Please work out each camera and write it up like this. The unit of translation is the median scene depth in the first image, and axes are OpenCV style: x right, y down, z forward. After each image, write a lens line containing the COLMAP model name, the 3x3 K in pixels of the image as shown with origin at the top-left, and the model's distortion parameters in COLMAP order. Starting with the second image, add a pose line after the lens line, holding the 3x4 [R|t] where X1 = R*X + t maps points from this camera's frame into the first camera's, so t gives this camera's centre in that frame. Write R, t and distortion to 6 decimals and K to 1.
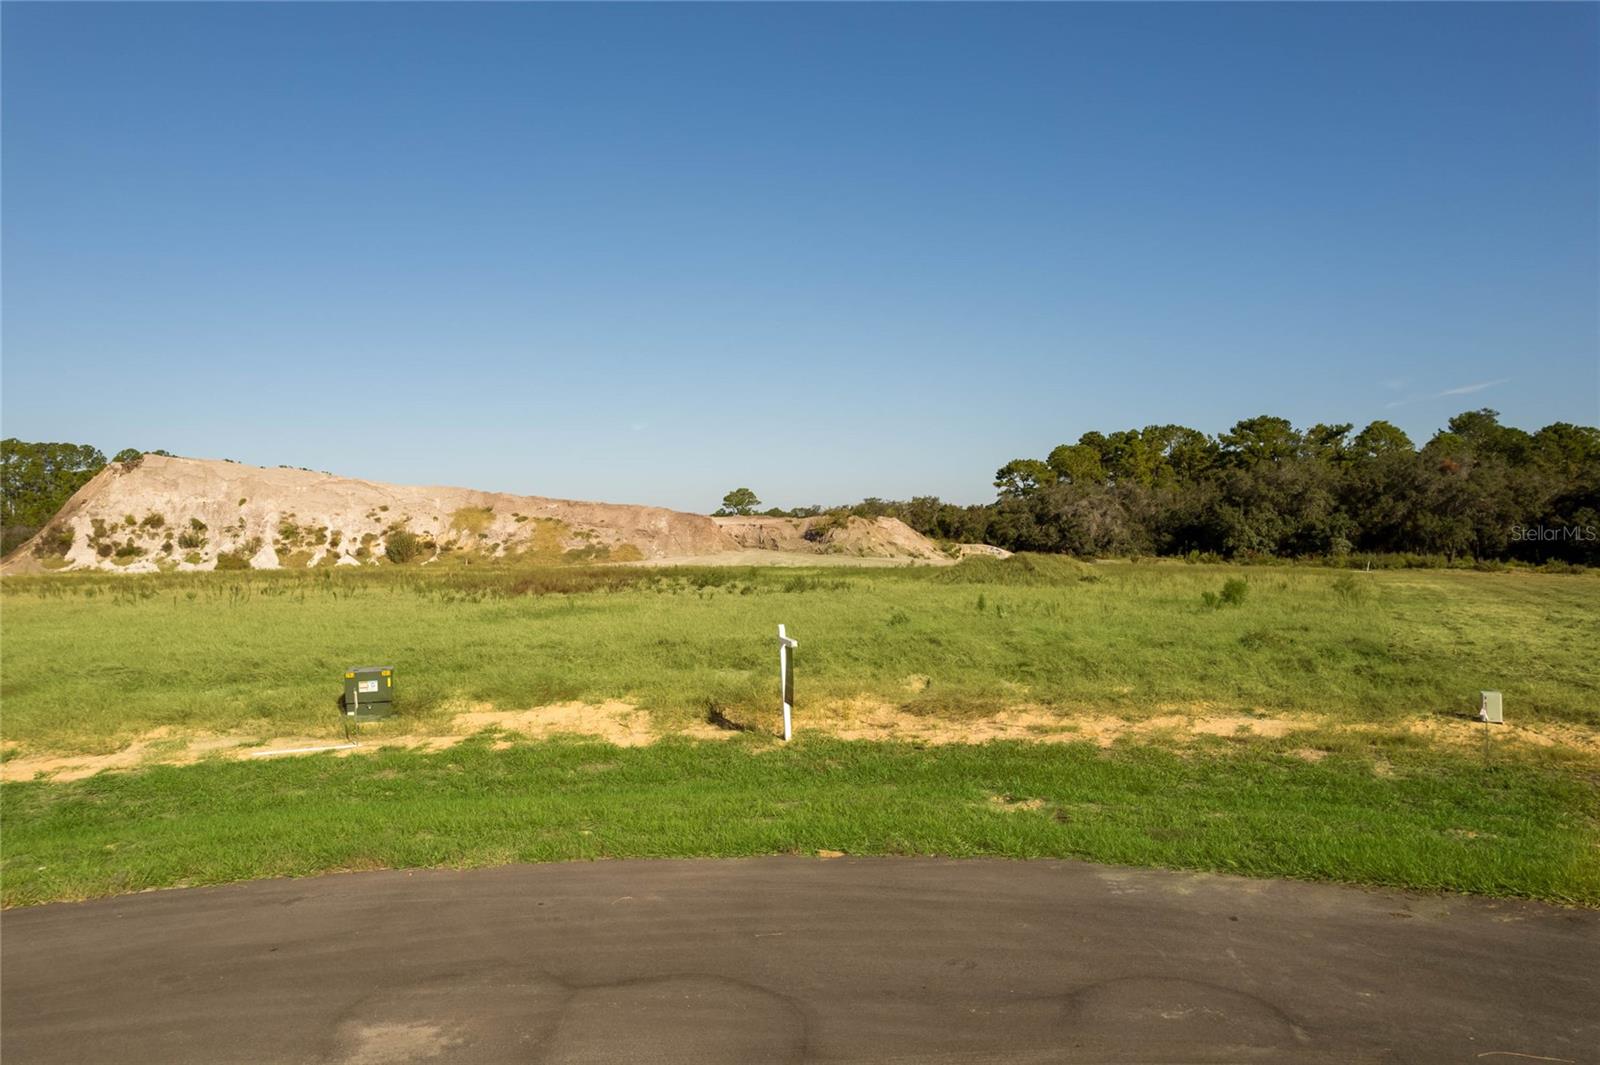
lens RADIAL K [[1021.6, 0, 796.2], [0, 1021.6, 529.6], [0, 0, 1]] dist [-0.070340, 0.058383]
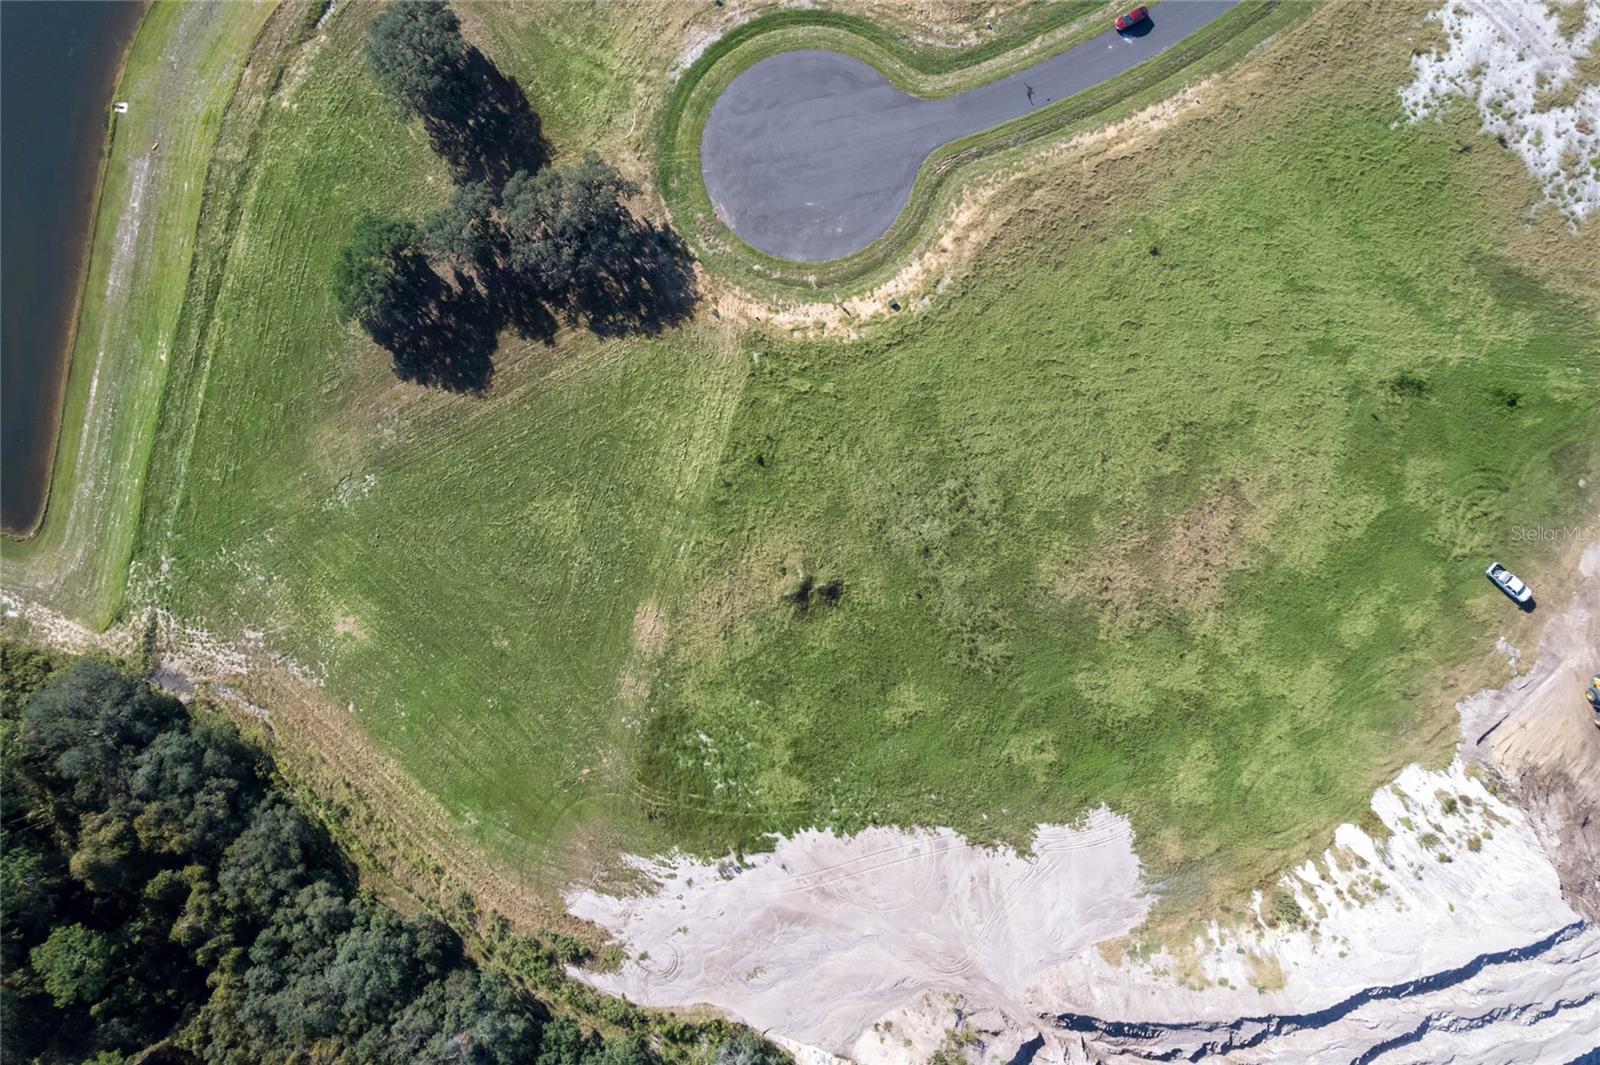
lens RADIAL K [[1021.6, 0, 789.4], [0, 1021.6, 533.4], [0, 0, 1]] dist [-0.070340, 0.058383]
pose [[-0.978578, 0.204211, 0.026146, 0.081495], [0.032796, 0.029248, 0.999034, -1.228223], [0.203249, 0.978490, -0.035319, 0.461410]]
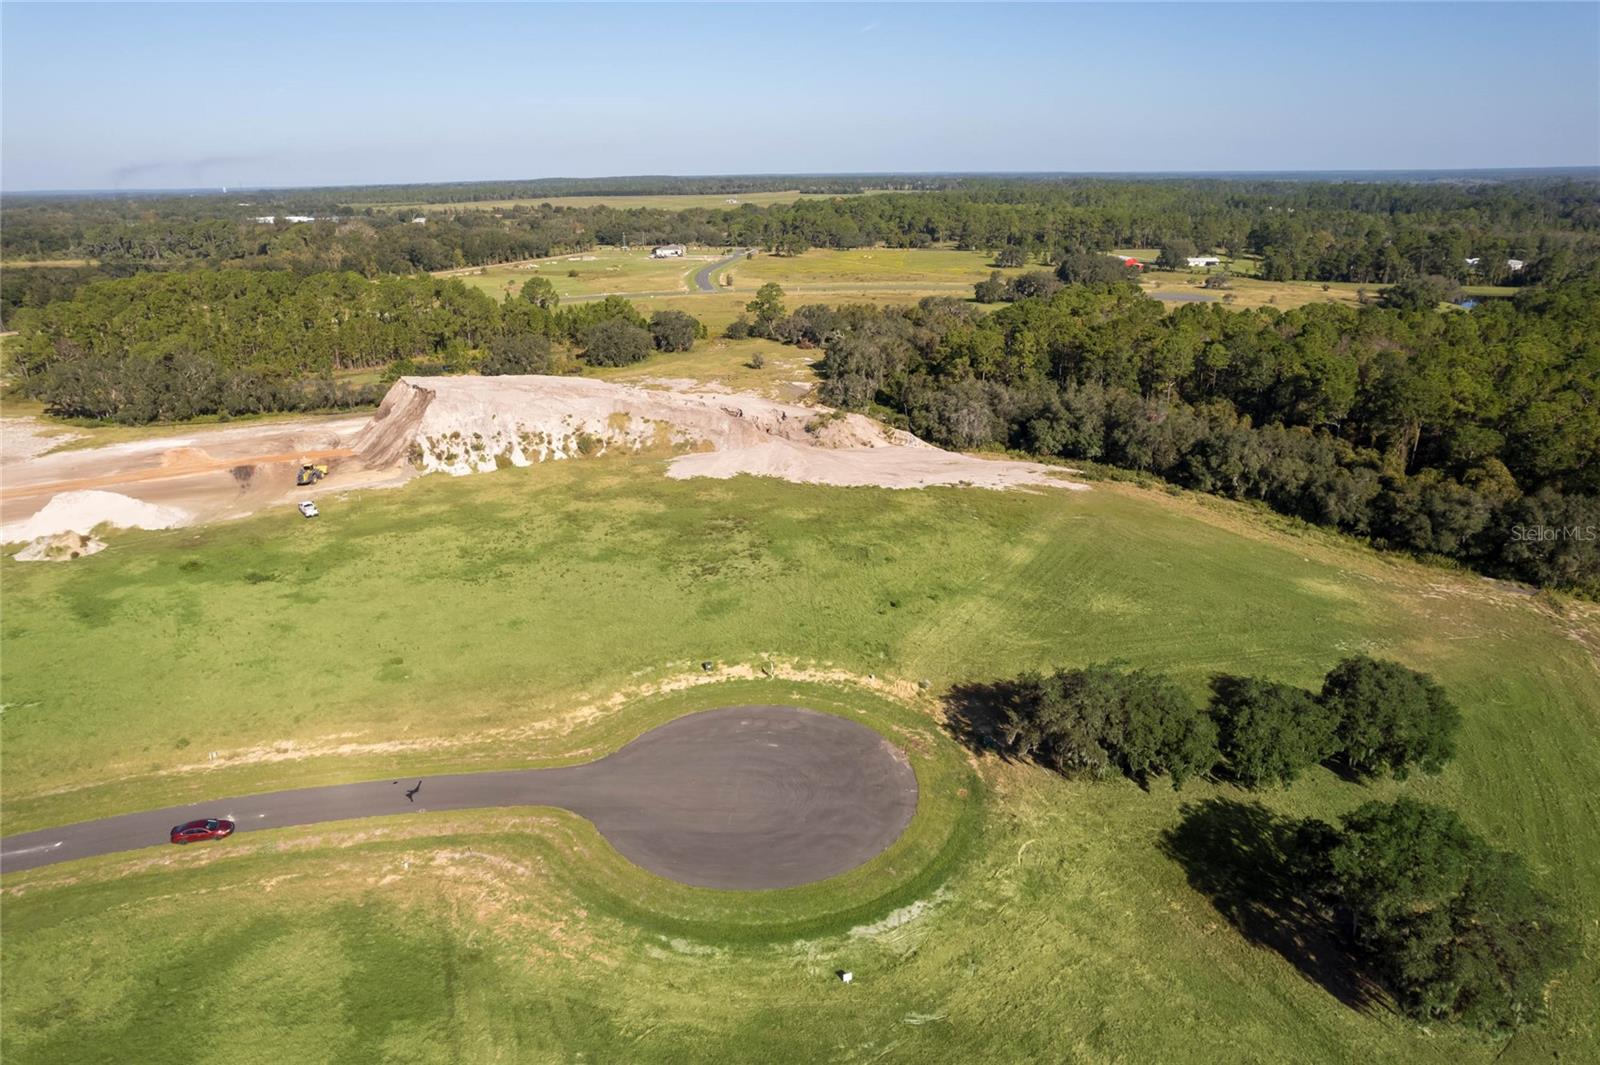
lens RADIAL K [[1021.6, 0, 797.6], [0, 1021.6, 528.3], [0, 0, 1]] dist [-0.070340, 0.058383]
pose [[0.999545, 0.011596, -0.027845, 0.050280], [-0.001306, 0.938921, 0.344130, -0.471011], [0.030135, -0.343937, 0.938509, -0.774158]]
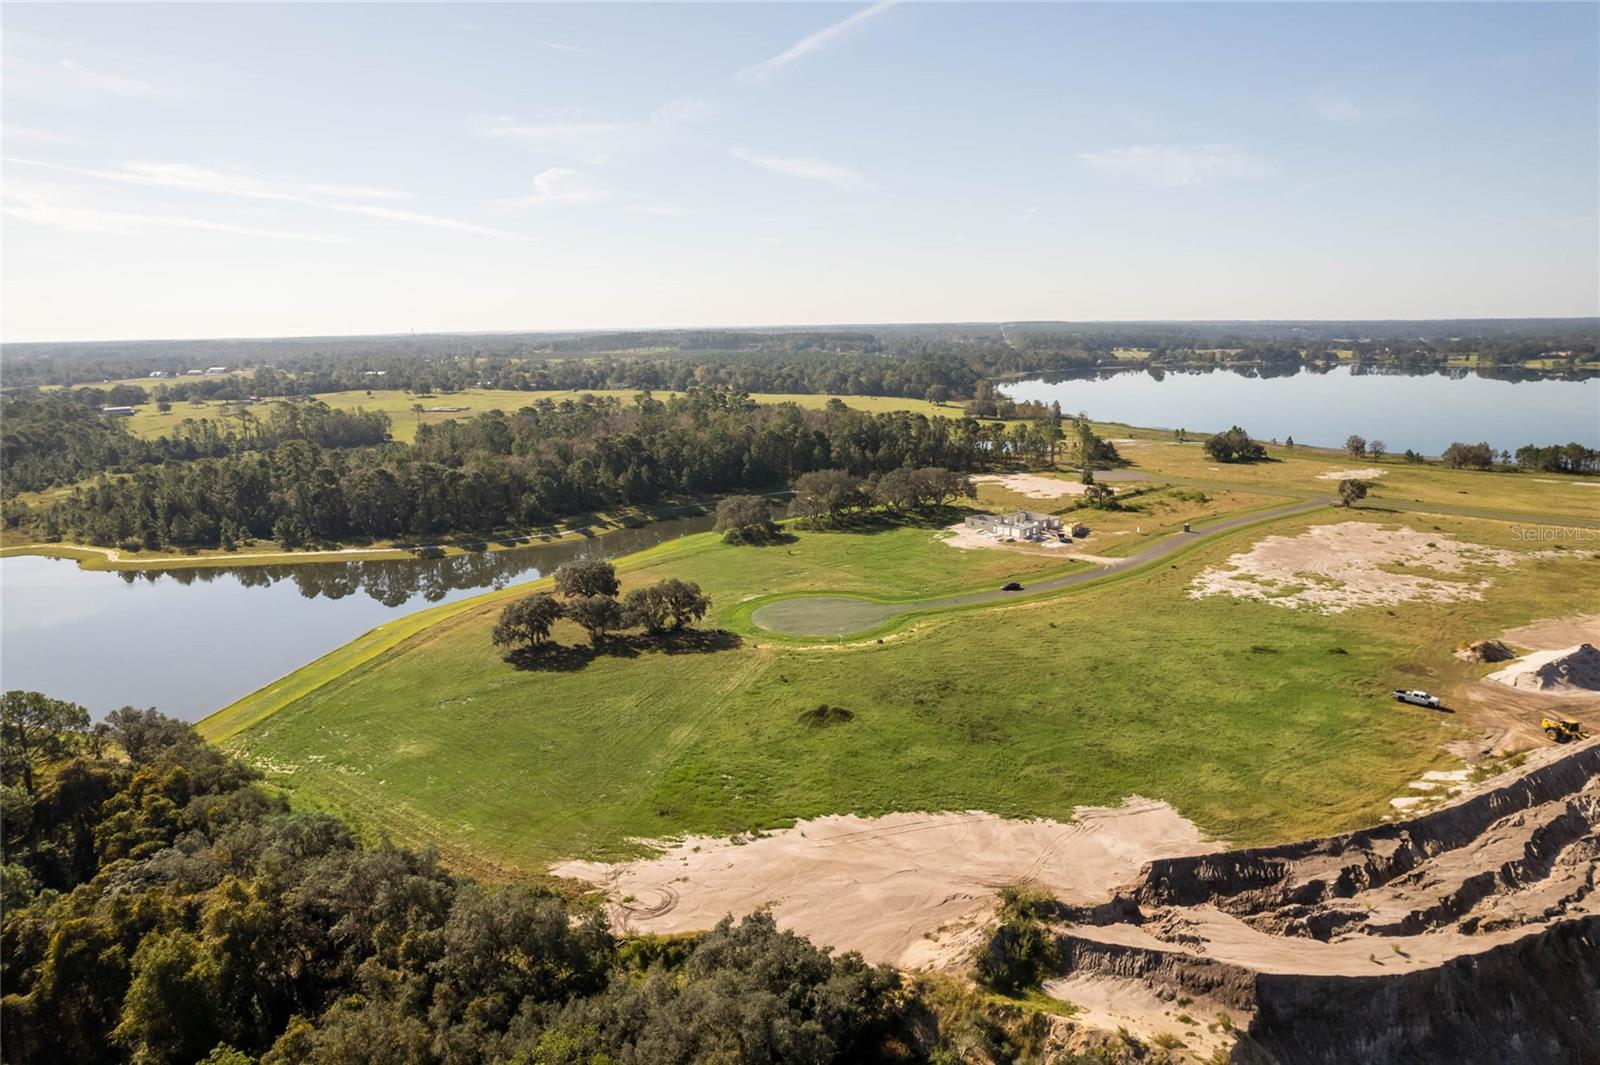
lens RADIAL K [[1021.6, 0, 805.3], [0, 1021.6, 530.4], [0, 0, 1]] dist [-0.070340, 0.058383]
pose [[-0.978373, 0.070017, -0.194638, 0.397687], [0.031422, 0.980356, 0.194715, -0.519267], [0.204448, 0.184388, -0.961354, 1.834886]]
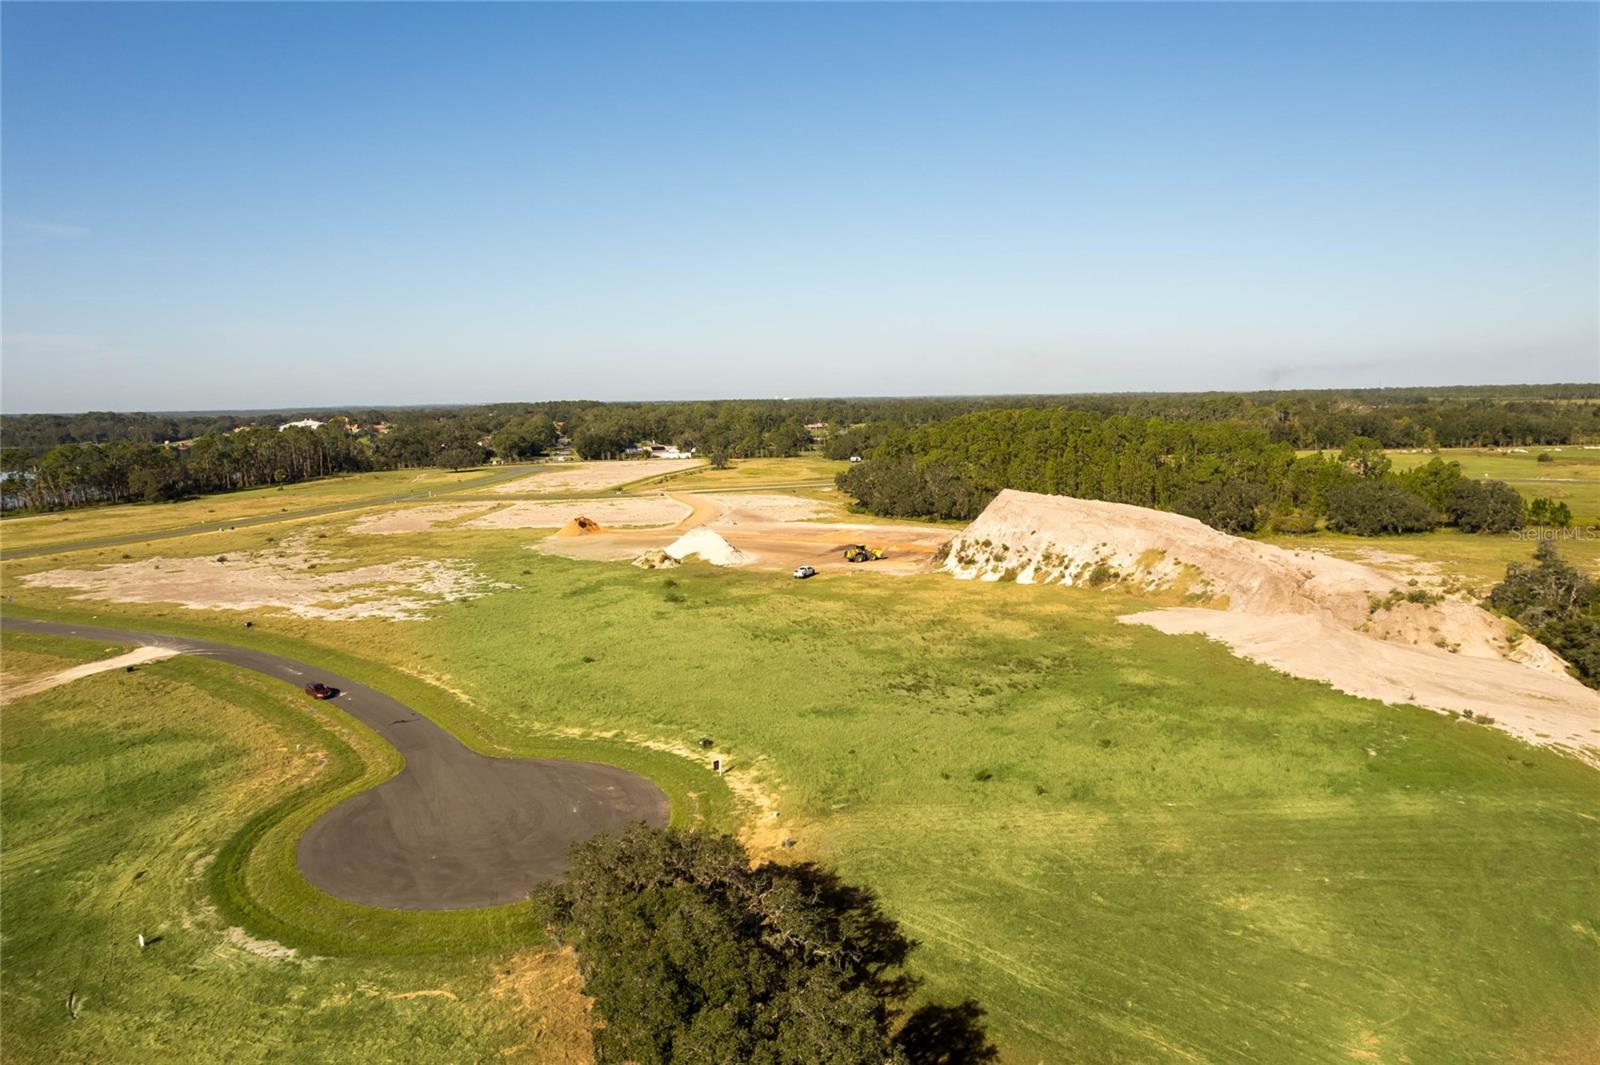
lens RADIAL K [[1021.6, 0, 799.6], [0, 1021.6, 540.8], [0, 0, 1]] dist [-0.070340, 0.058383]
pose [[0.497827, 0.129563, -0.857544, 0.741426], [0.019912, 0.986810, 0.160653, -0.301392], [0.867048, -0.097053, 0.488681, -0.194907]]
